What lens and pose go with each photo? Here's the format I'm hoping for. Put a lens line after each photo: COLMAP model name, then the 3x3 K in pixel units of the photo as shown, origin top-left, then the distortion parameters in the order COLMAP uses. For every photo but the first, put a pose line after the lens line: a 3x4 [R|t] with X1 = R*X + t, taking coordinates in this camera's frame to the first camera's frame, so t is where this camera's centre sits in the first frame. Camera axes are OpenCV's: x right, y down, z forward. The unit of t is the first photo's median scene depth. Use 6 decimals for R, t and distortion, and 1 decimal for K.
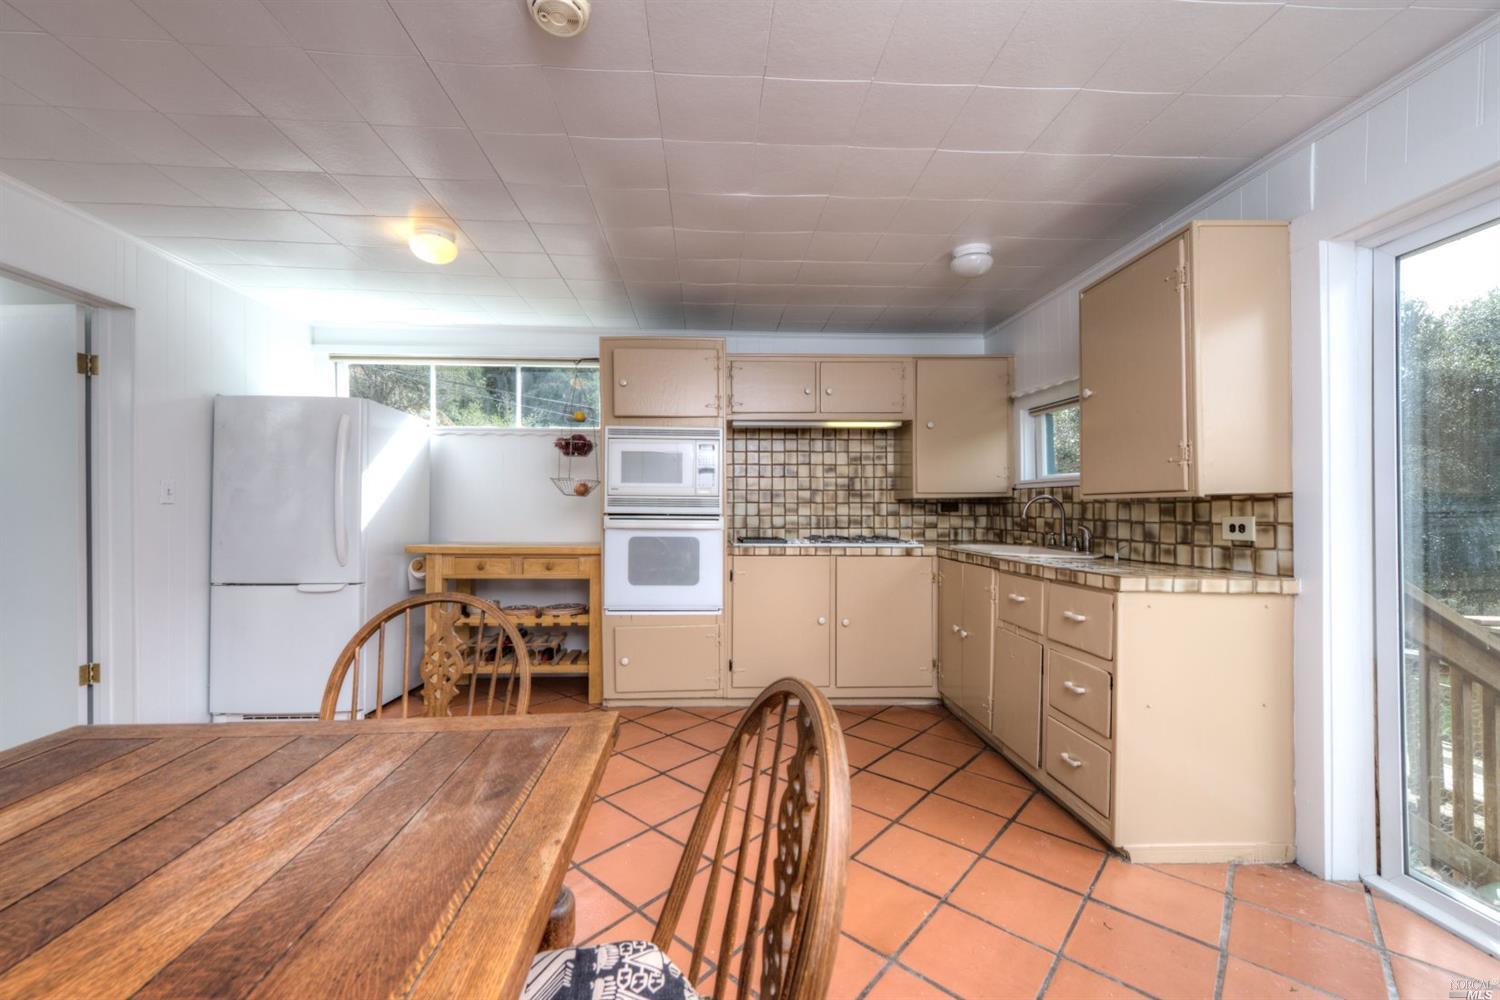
lens RADIAL K [[589.2, 0, 740.5], [0, 589.2, 511.0], [0, 0, 1]] dist [0.001101, -0.000177]
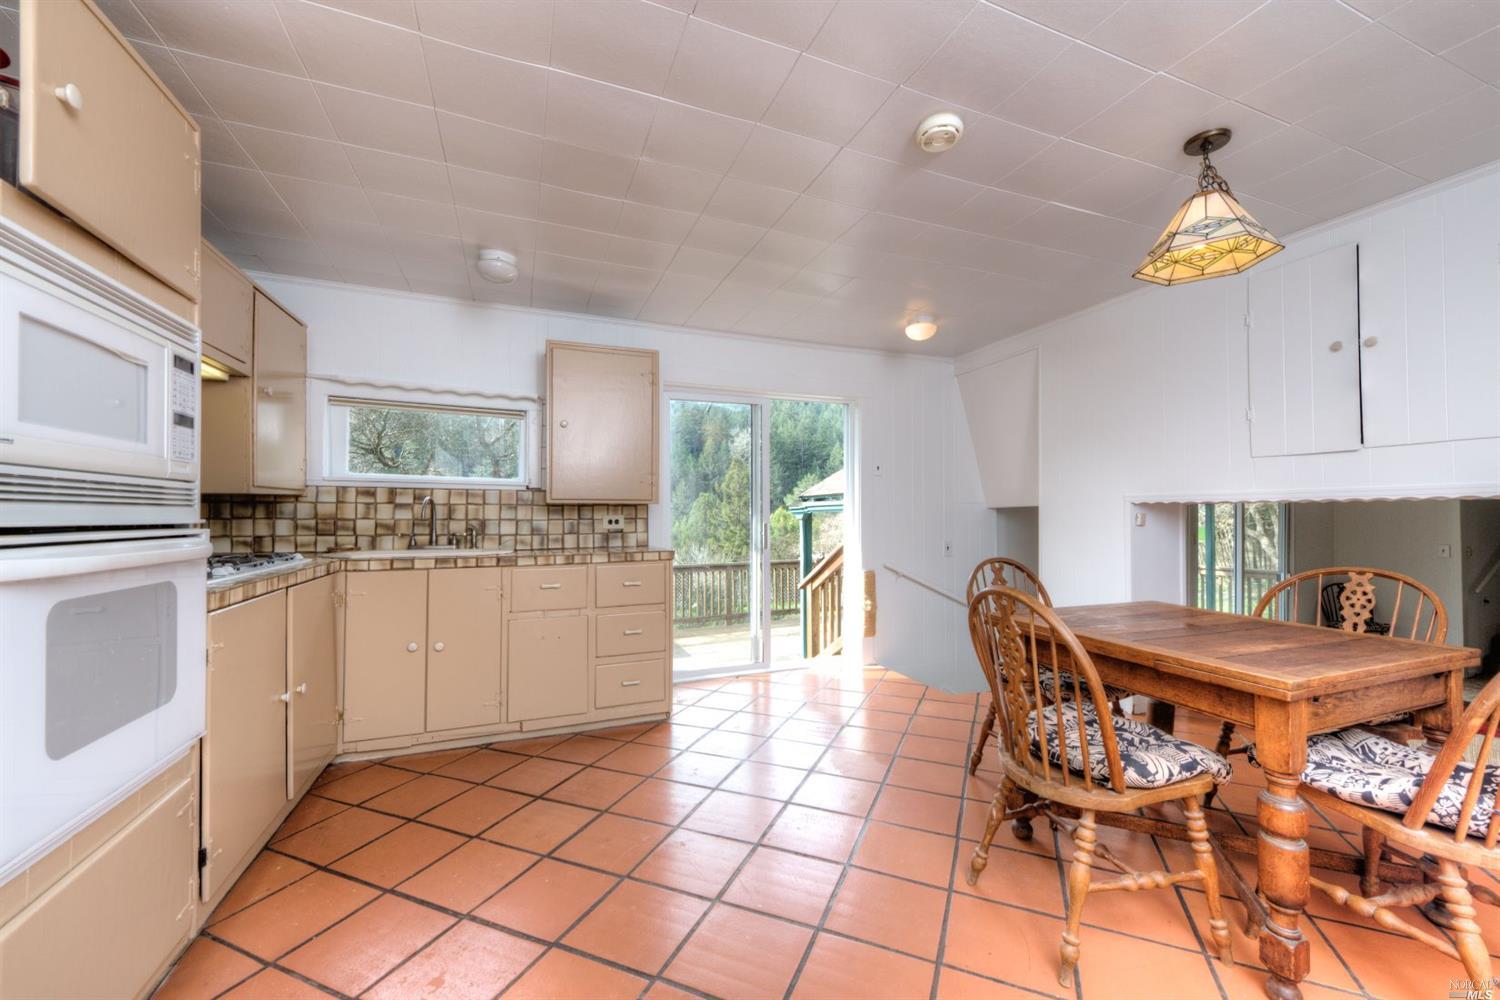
lens RADIAL K [[589.2, 0, 752.6], [0, 589.2, 503.6], [0, 0, 1]] dist [0.001101, -0.000177]
pose [[-0.317707, 0.008755, 0.948148, -0.571909], [-0.000228, 0.999957, -0.009310, -0.004731], [-0.948189, -0.003174, -0.317692, 0.728761]]
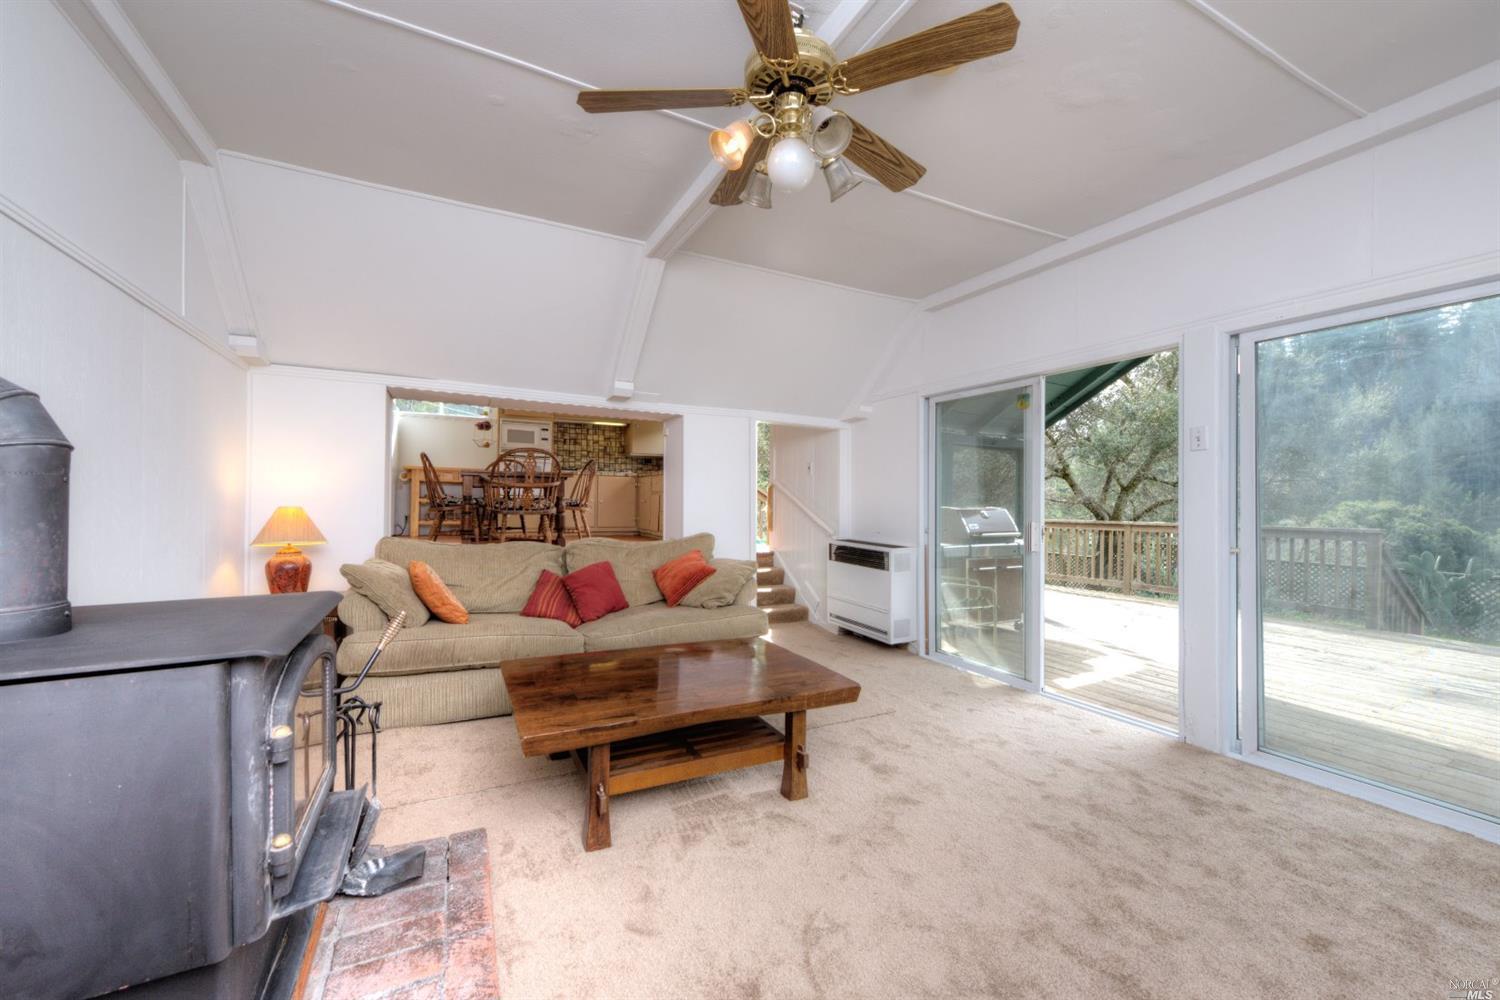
lens RADIAL K [[589.2, 0, 749.6], [0, 589.2, 501.2], [0, 0, 1]] dist [0.001101, -0.000177]
pose [[0.917912, 0.006384, 0.396734, -0.241969], [-0.004882, 0.999977, -0.004796, 0.194746], [-0.396755, 0.002465, 0.917921, -1.565160]]
